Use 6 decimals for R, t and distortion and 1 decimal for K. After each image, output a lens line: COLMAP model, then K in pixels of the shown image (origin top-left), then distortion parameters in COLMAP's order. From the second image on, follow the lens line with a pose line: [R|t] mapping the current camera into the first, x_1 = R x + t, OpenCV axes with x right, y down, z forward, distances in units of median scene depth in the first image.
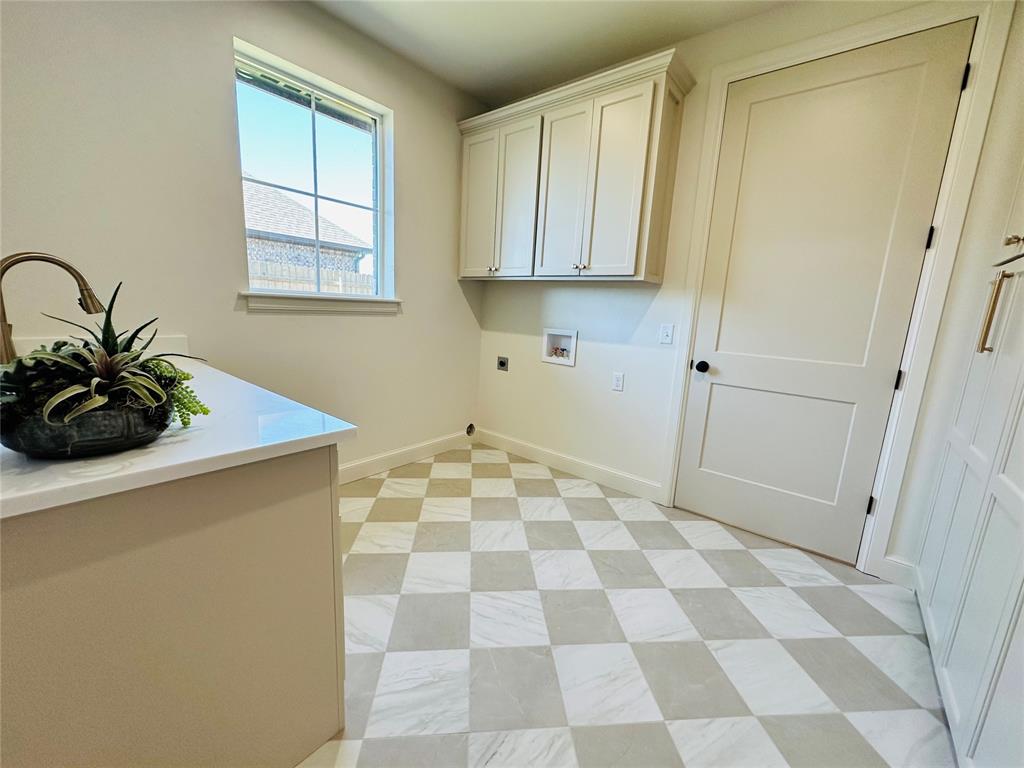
lens RADIAL K [[409.9, 0, 512.0], [0, 409.9, 384.0], [0, 0, 1]] dist [-0.005990, 0.000729]
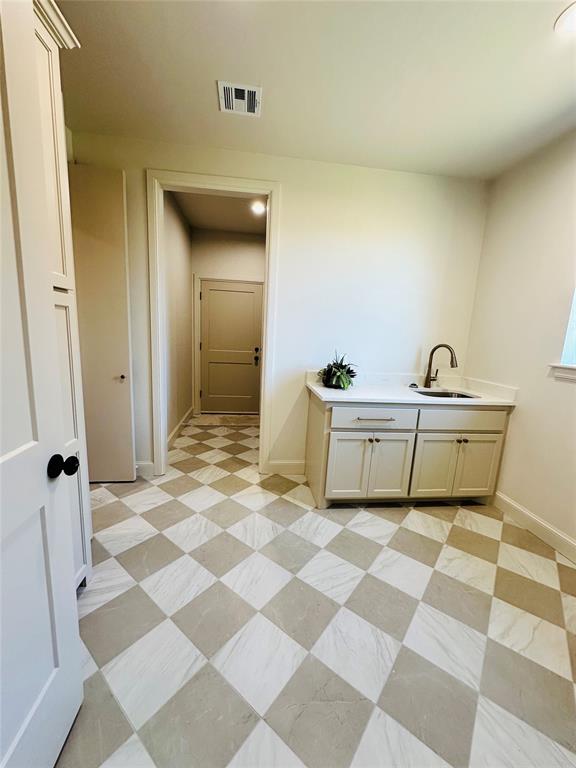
lens RADIAL K [[307.4, 0, 288.0], [0, 307.4, 384.0], [0, 0, 1]] dist [-0.005990, 0.000729]
pose [[-0.684108, 0.032789, -0.728644, 0.800655], [-0.216935, 0.944634, 0.246184, -0.269632], [0.696373, 0.326485, -0.639118, 1.284711]]
